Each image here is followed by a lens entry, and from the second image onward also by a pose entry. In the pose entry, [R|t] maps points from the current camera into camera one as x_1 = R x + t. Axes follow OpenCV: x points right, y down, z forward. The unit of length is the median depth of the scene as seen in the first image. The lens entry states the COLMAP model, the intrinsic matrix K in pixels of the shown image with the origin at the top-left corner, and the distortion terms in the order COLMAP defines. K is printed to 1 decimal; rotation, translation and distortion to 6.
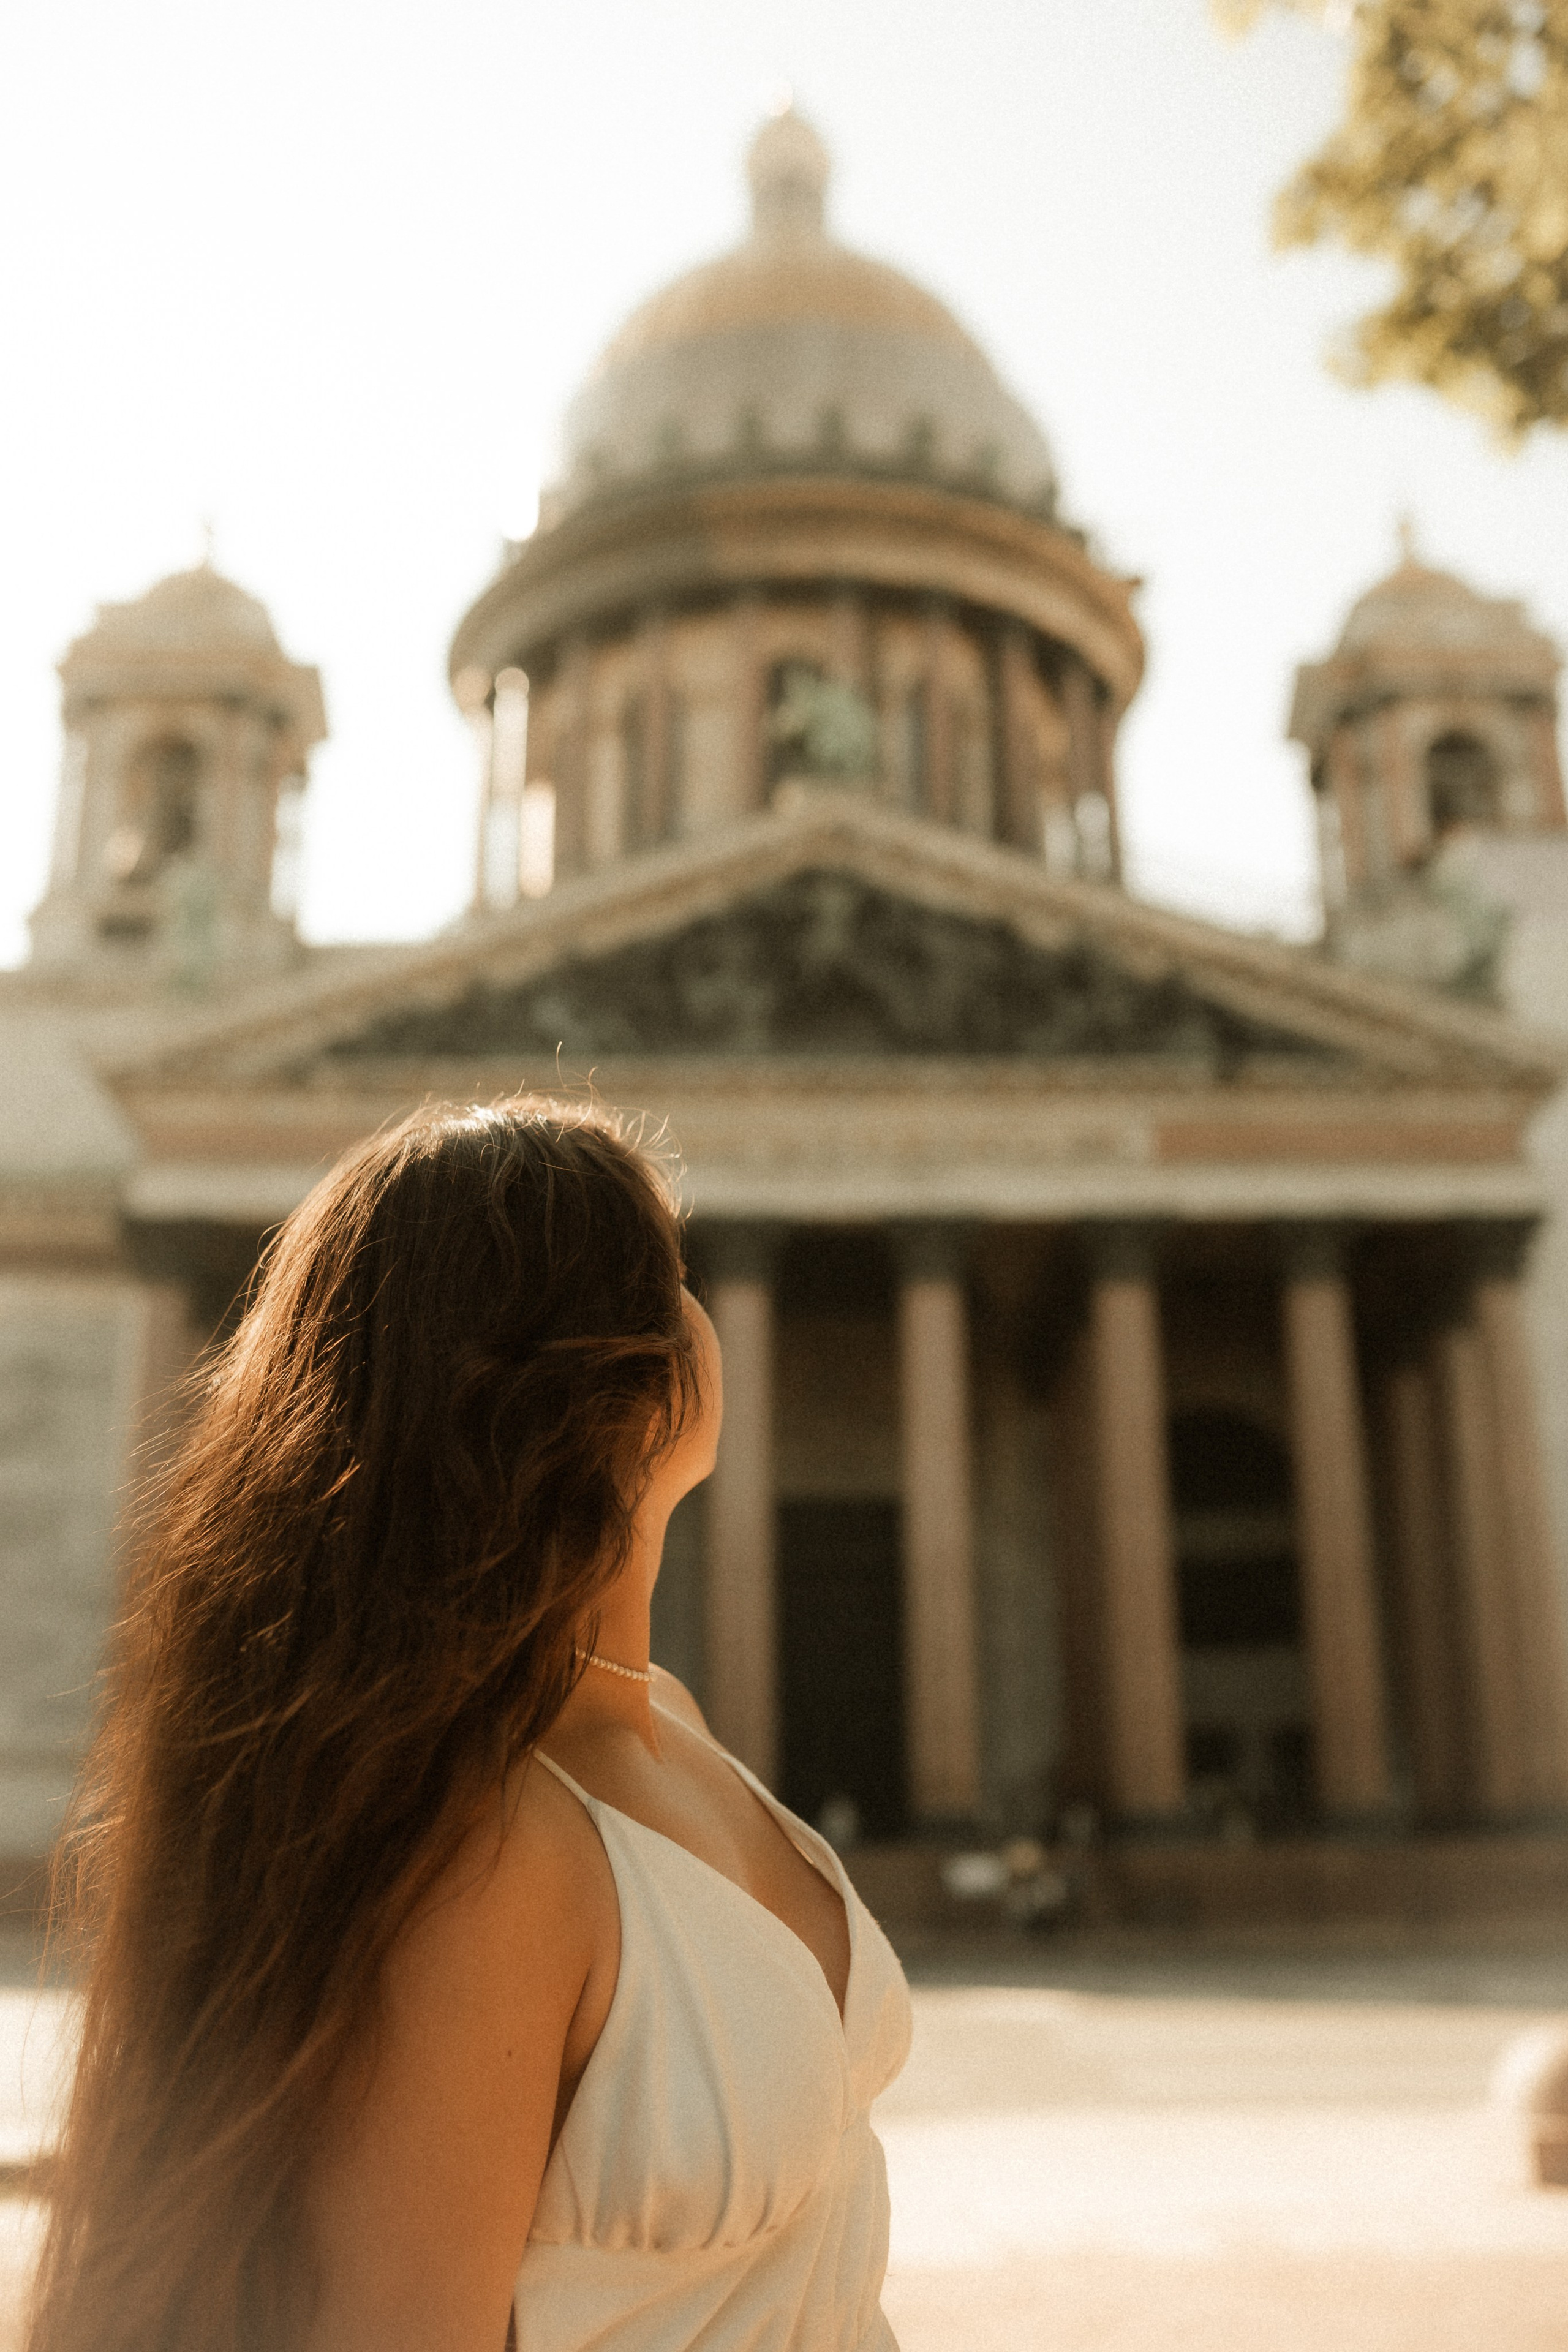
lens RADIAL K [[2227.9, 0, 784.3], [0, 2227.9, 1179.6], [0, 0, 1]] dist [-0.072935, 0.110187]
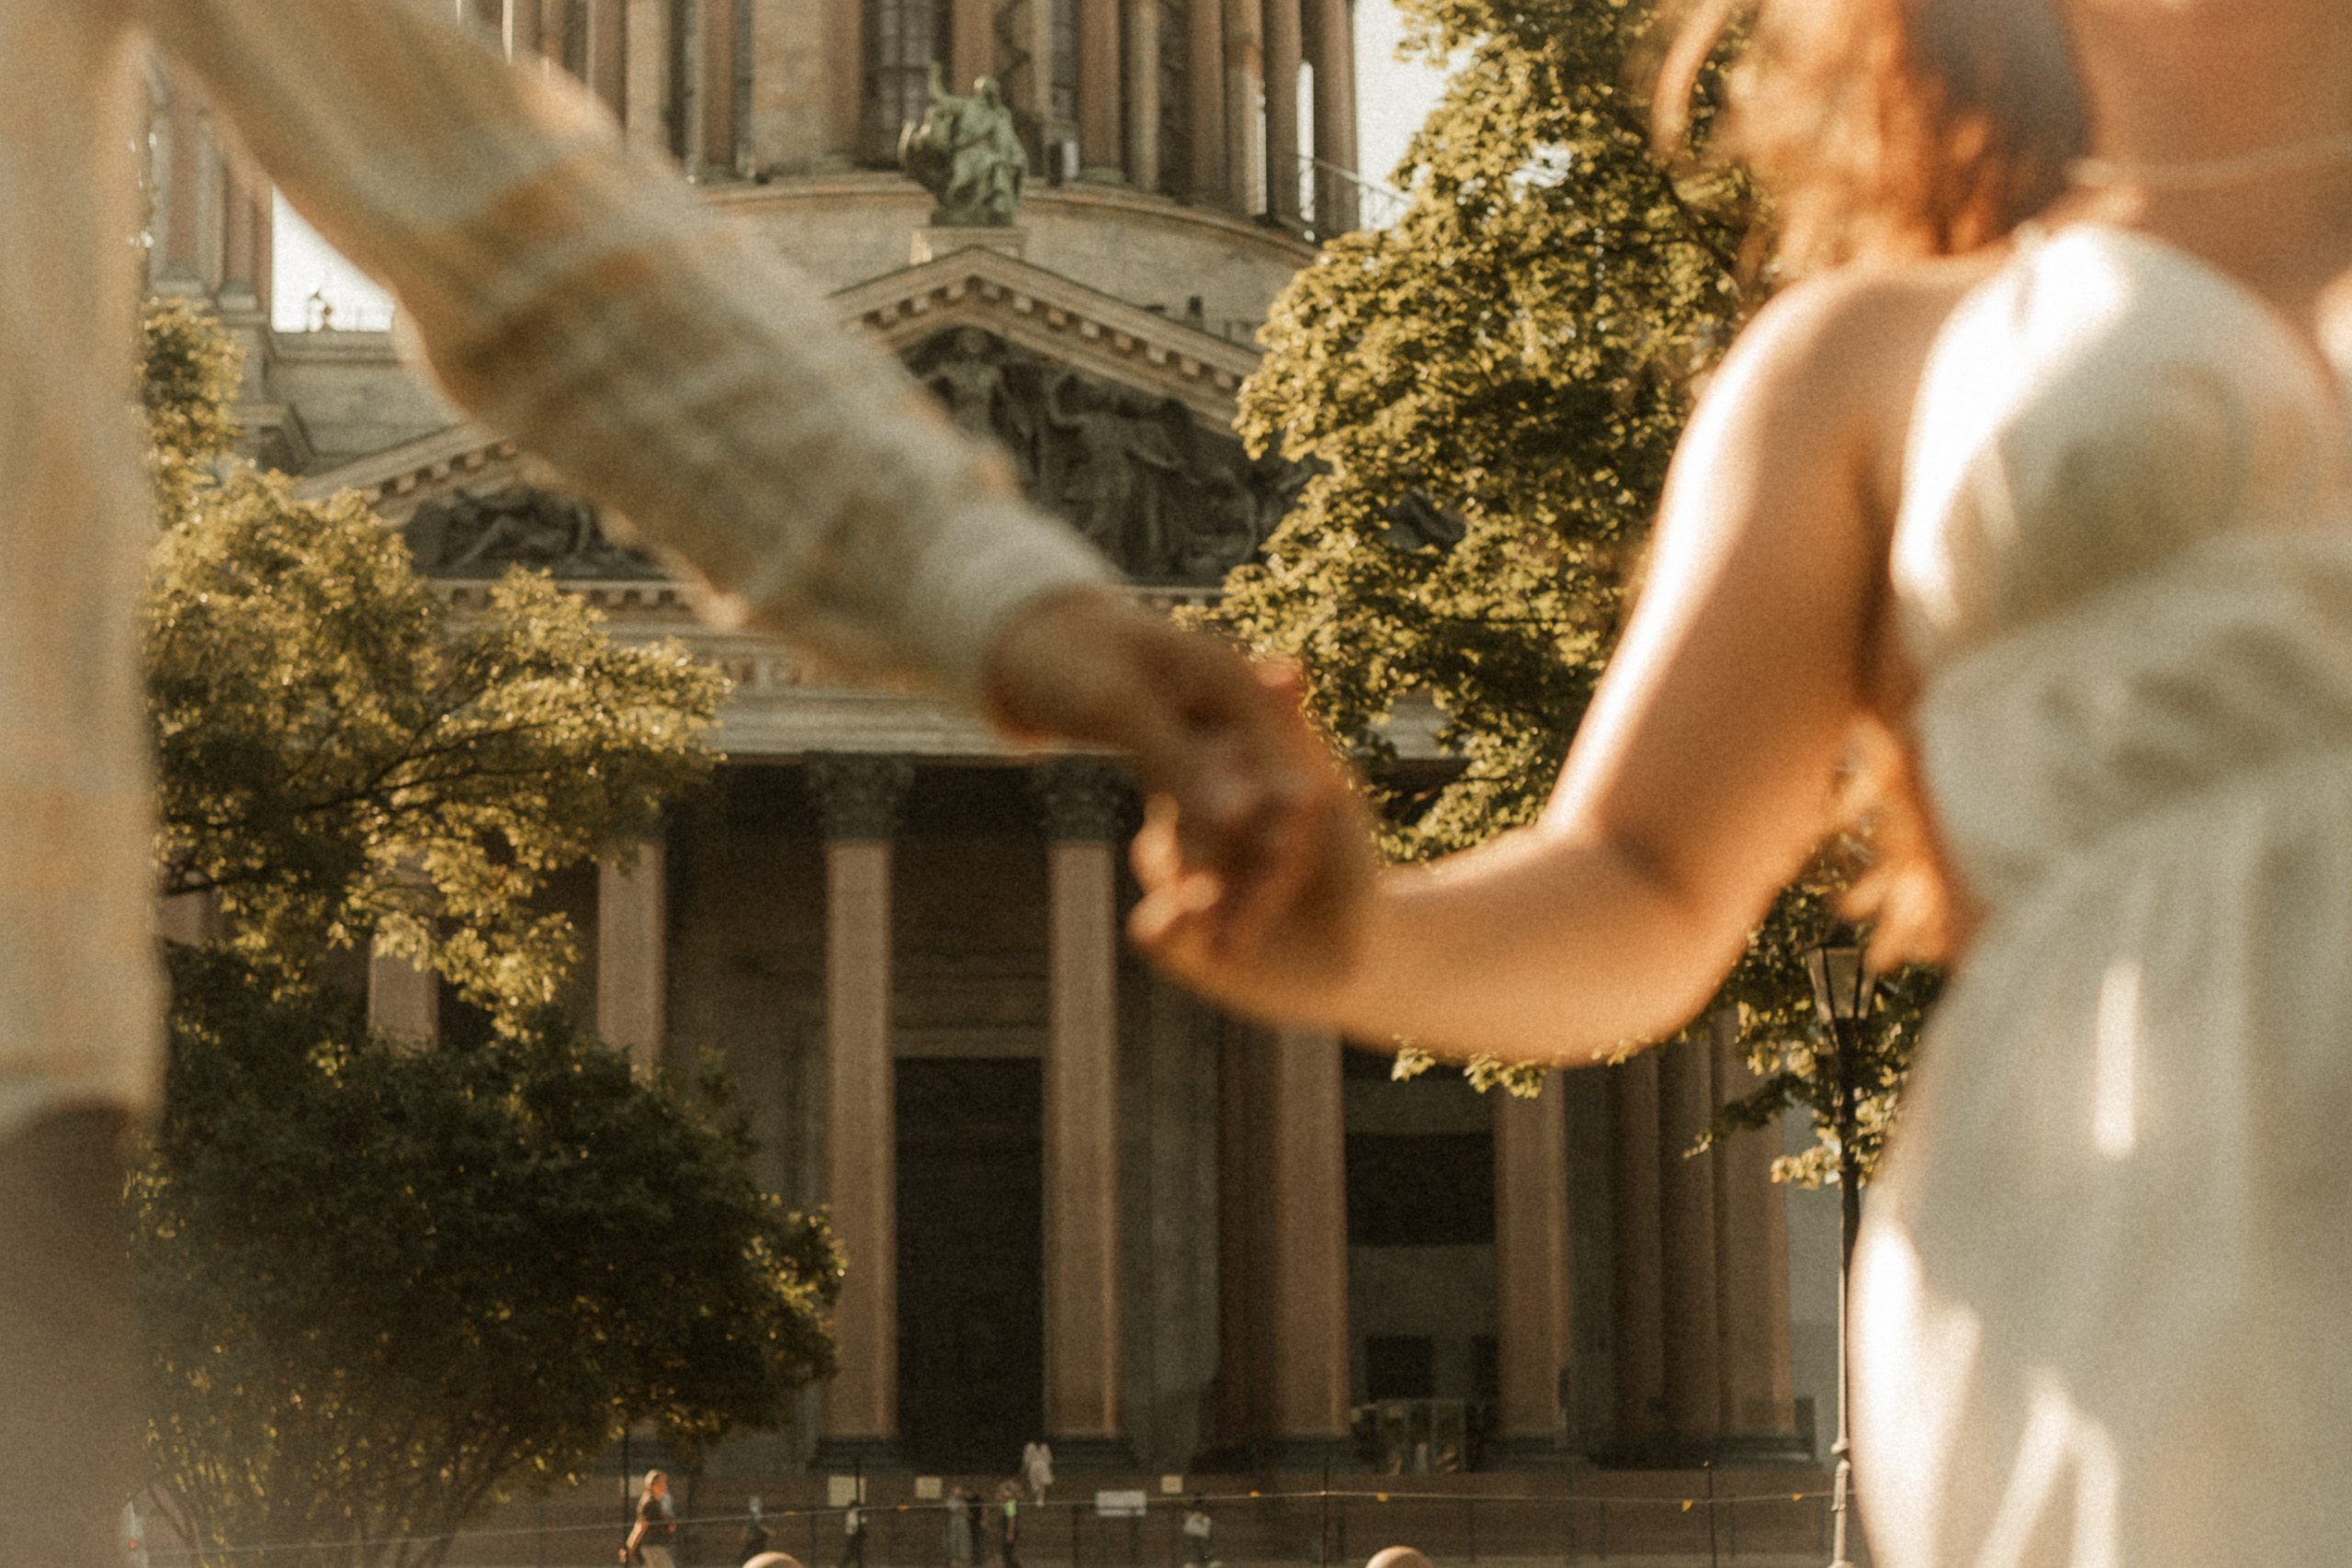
lens RADIAL K [[3782.9, 0, 1026.3], [0, 3782.9, 1055.4], [0, 0, 1]] dist [-0.064711, 0.035115]
pose [[0.998079, 0.007284, 0.061521, -0.042514], [-0.018473, 0.982879, 0.183324, -0.131076], [-0.059133, -0.184109, 0.981126, -0.427965]]
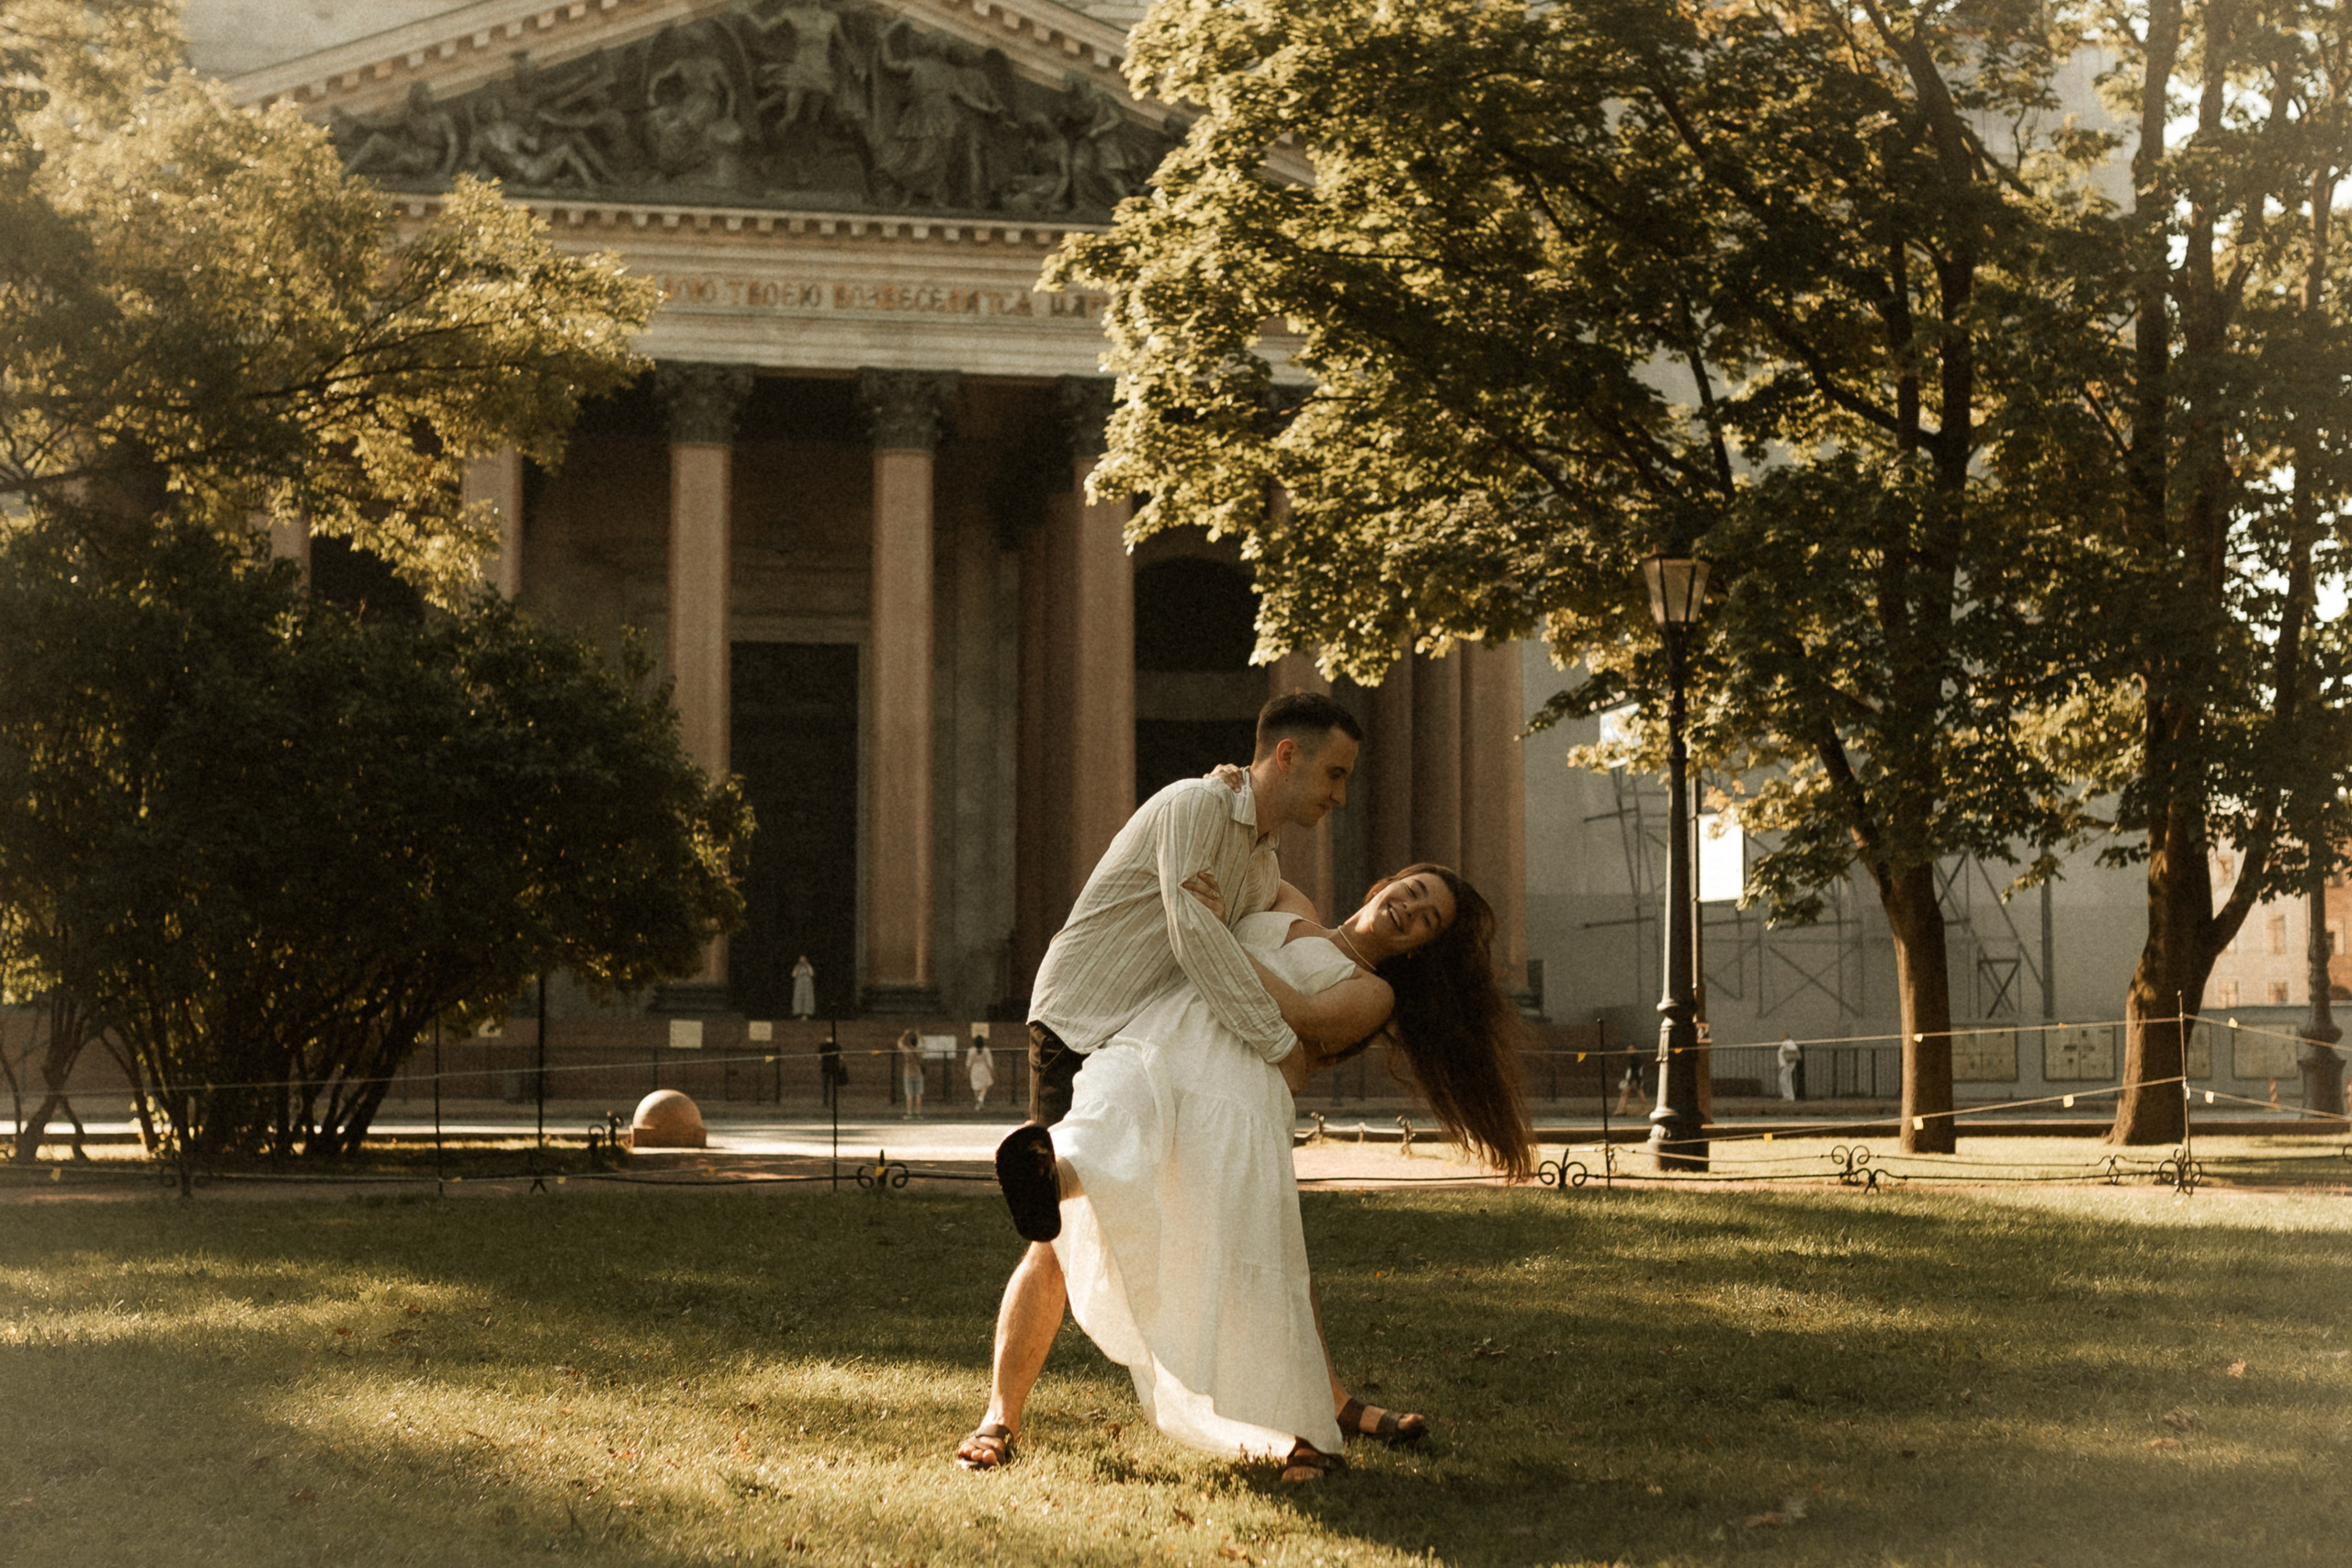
lens RADIAL K [[3388.0, 0, 1171.4], [0, 3388.0, 791.6], [0, 0, 1]] dist [-0.073532, 0.086167]
pose [[0.985347, 0.021339, 0.169223, -0.059713], [-0.059005, 0.973531, 0.220809, -0.128167], [-0.160032, -0.227558, 0.960524, -0.418192]]
